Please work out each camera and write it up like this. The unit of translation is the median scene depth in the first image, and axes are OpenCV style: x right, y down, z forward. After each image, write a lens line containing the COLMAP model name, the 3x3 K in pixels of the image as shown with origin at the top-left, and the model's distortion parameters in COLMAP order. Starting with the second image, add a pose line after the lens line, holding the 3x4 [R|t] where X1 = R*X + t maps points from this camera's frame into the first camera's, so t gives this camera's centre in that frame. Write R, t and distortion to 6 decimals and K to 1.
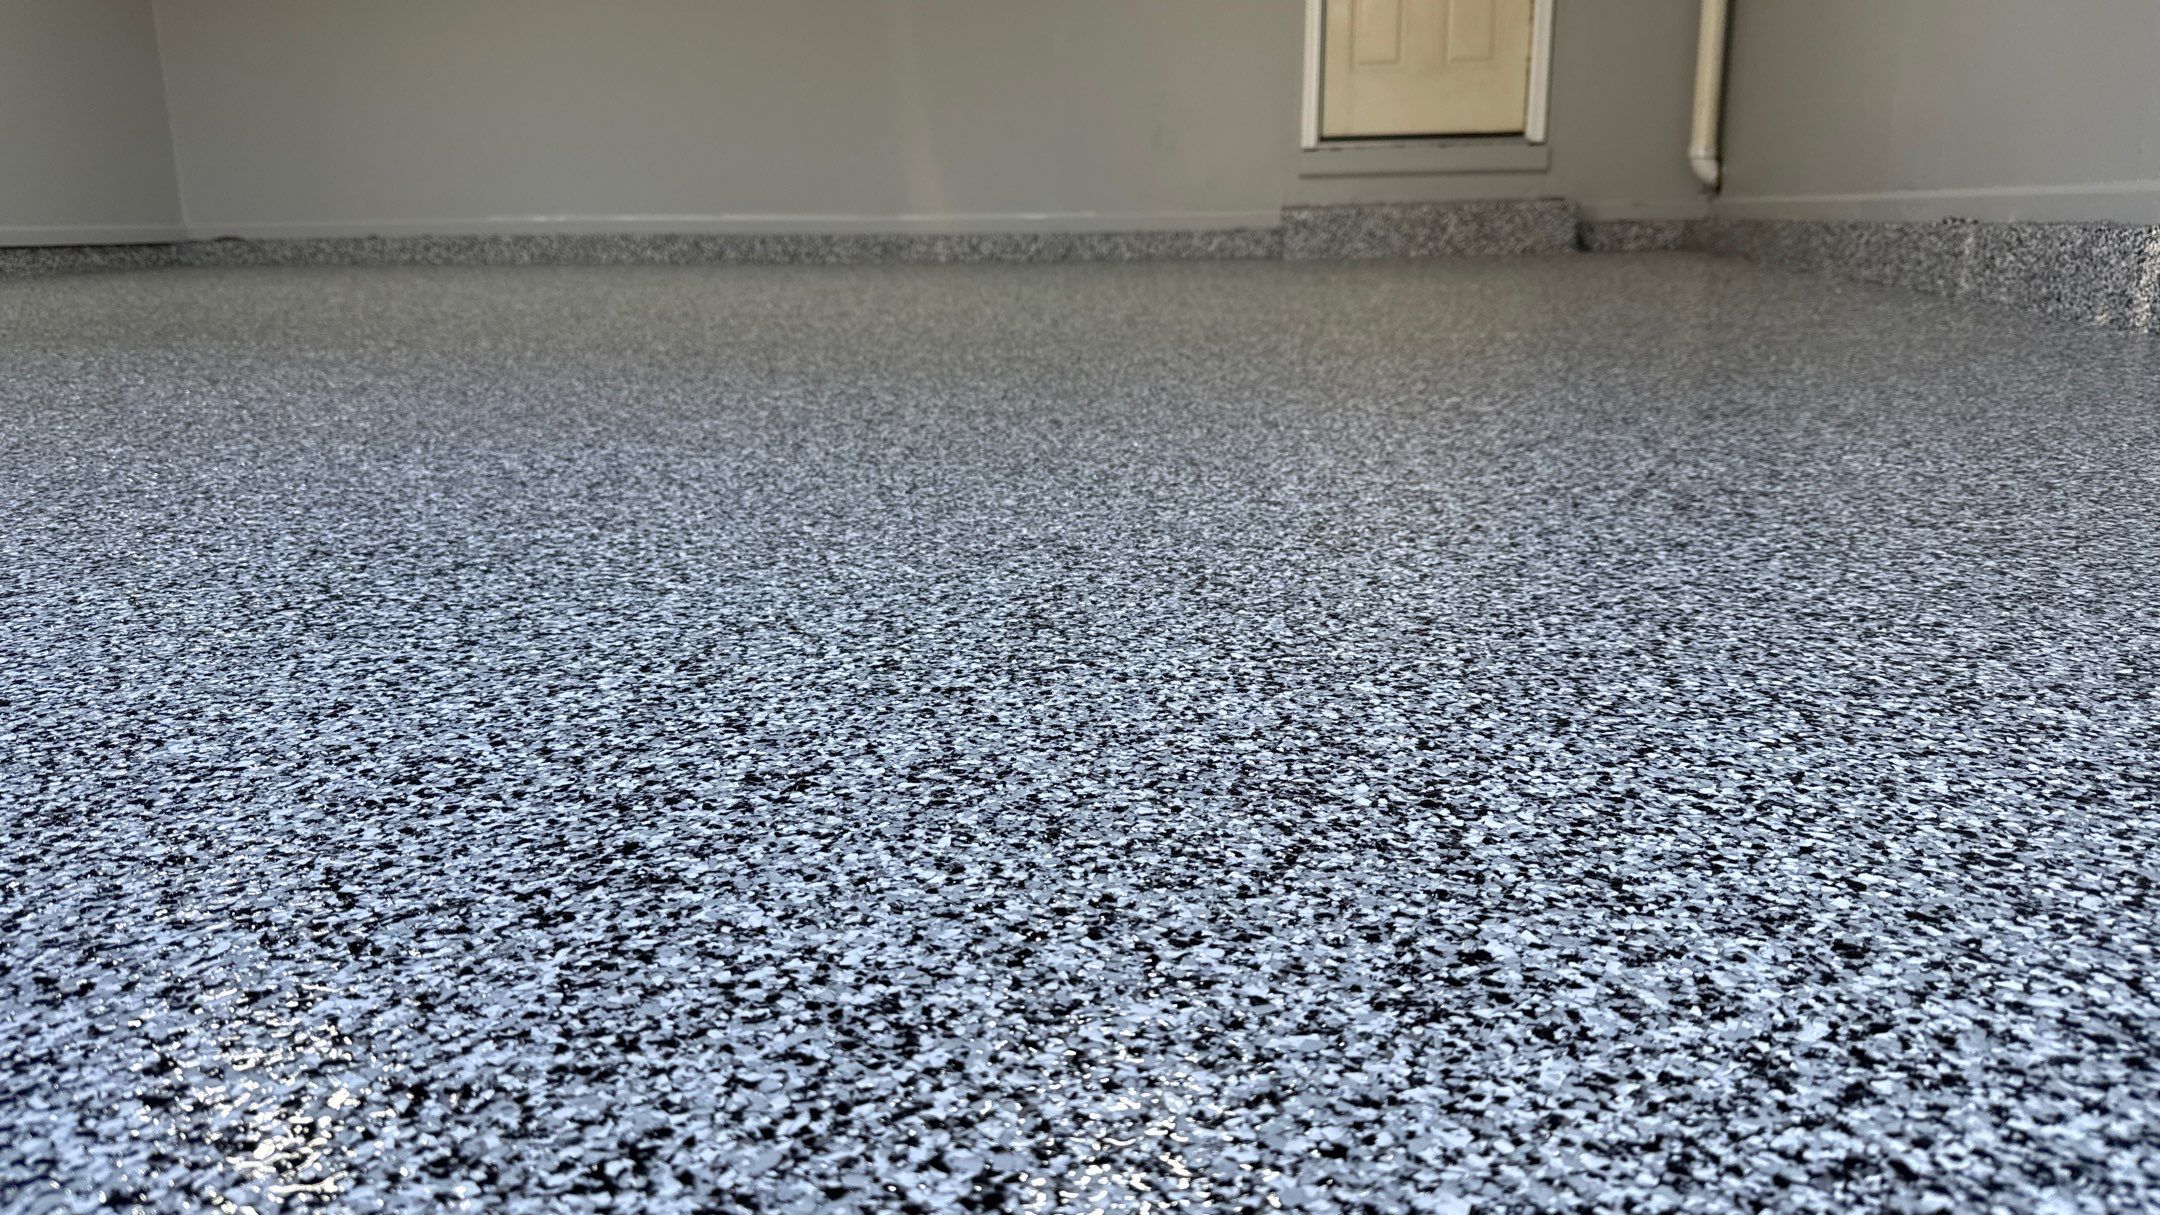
lens RADIAL K [[1523.5, 0, 1069.4], [0, 1523.5, 616.2], [0, 0, 1]] dist [0.034219, -0.032796]
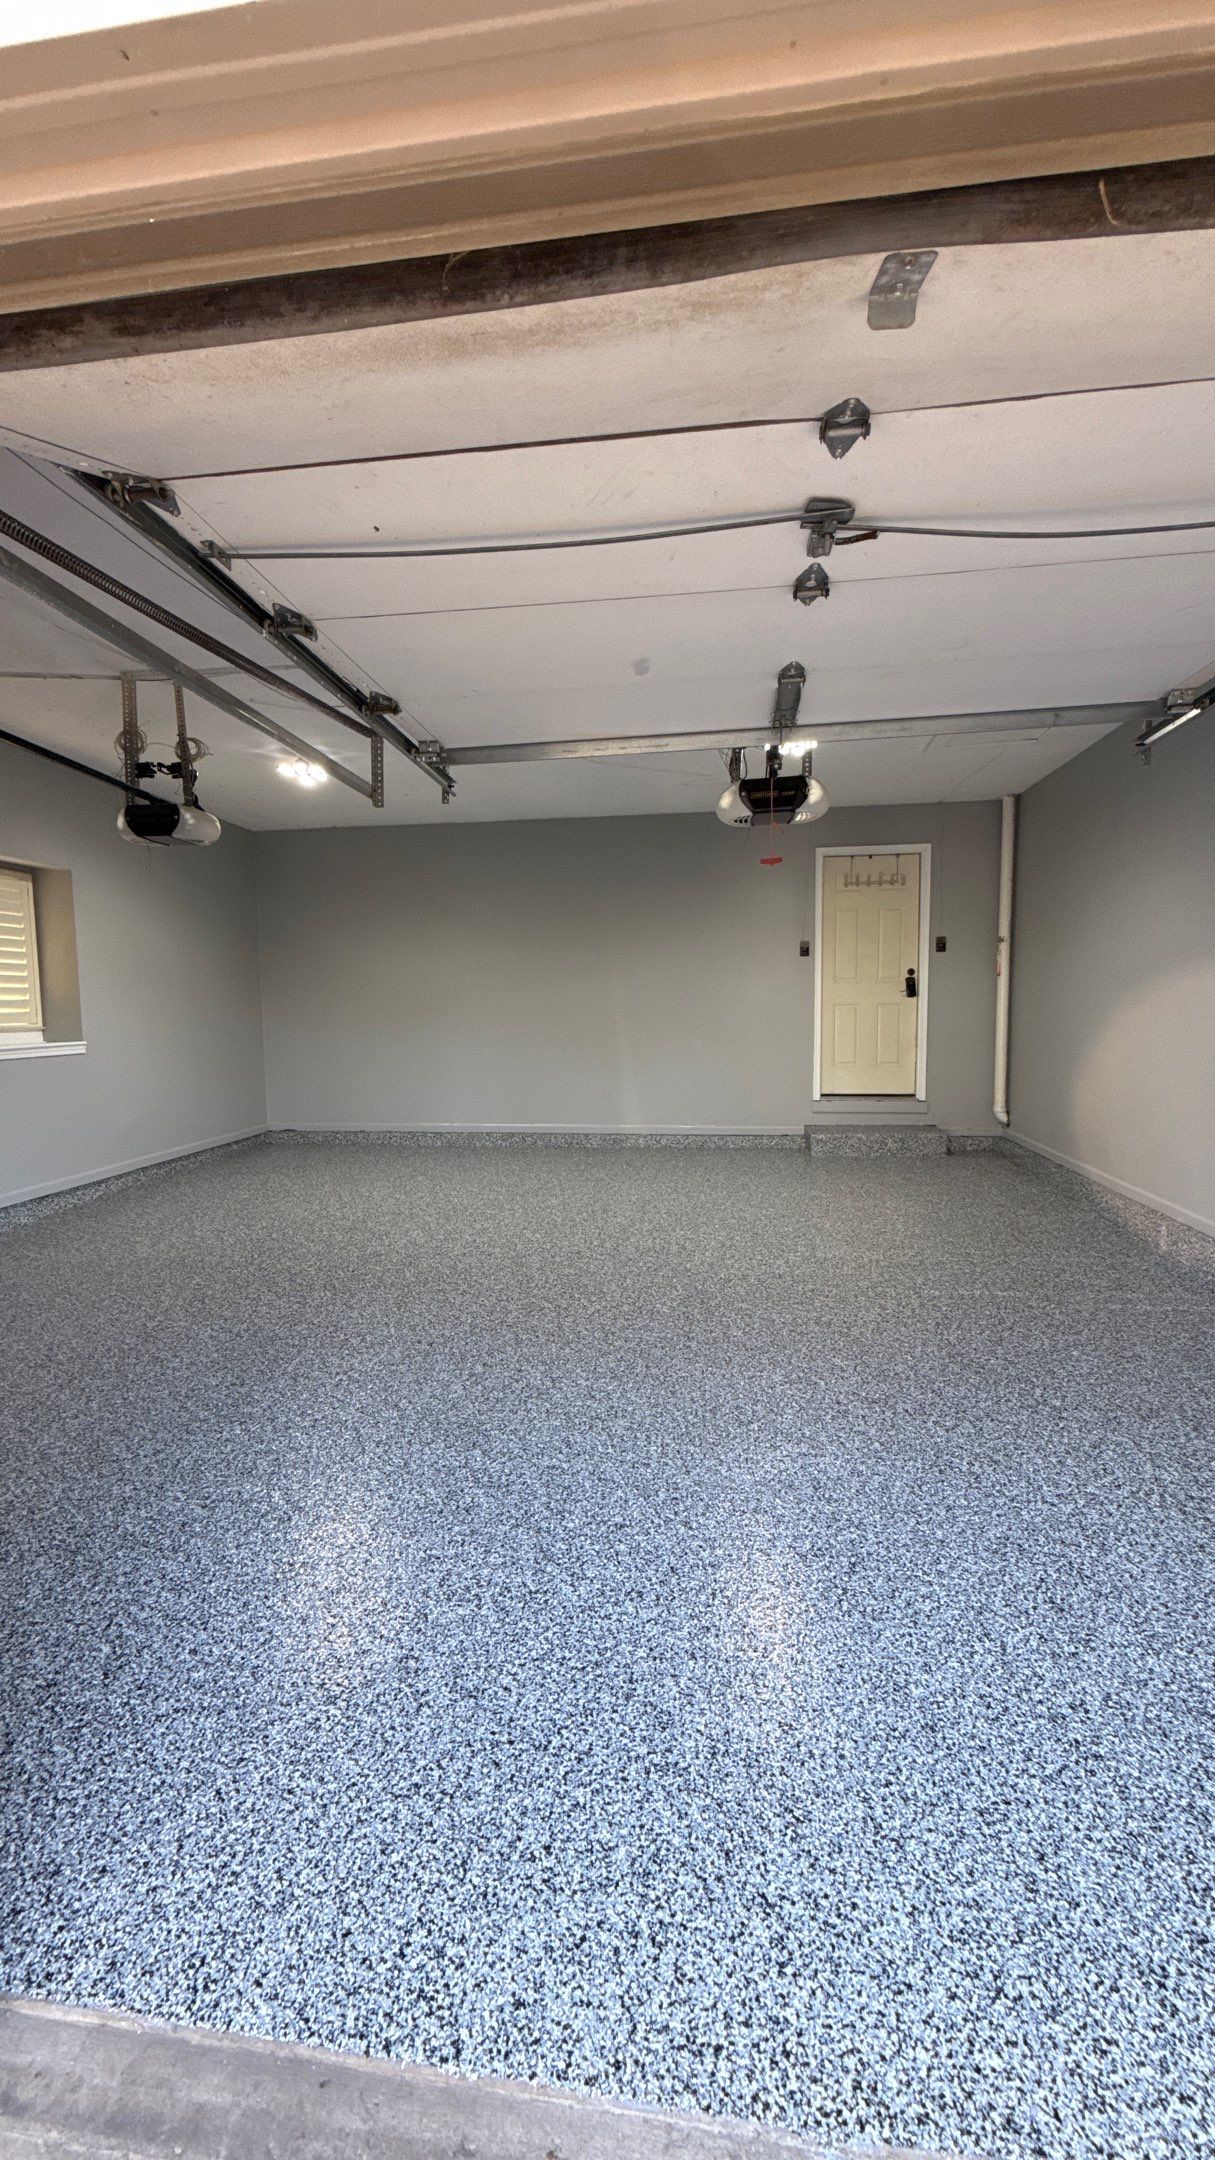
lens RADIAL K [[854.0, 0, 598.6], [0, 854.0, 1083.0], [0, 0, 1]] dist [0.001911, -0.000561]
pose [[0.999493, -0.002872, 0.031704, -1.545514], [0.007614, 0.988587, -0.150459, -1.222528], [-0.030910, 0.150624, 0.988108, -1.528521]]
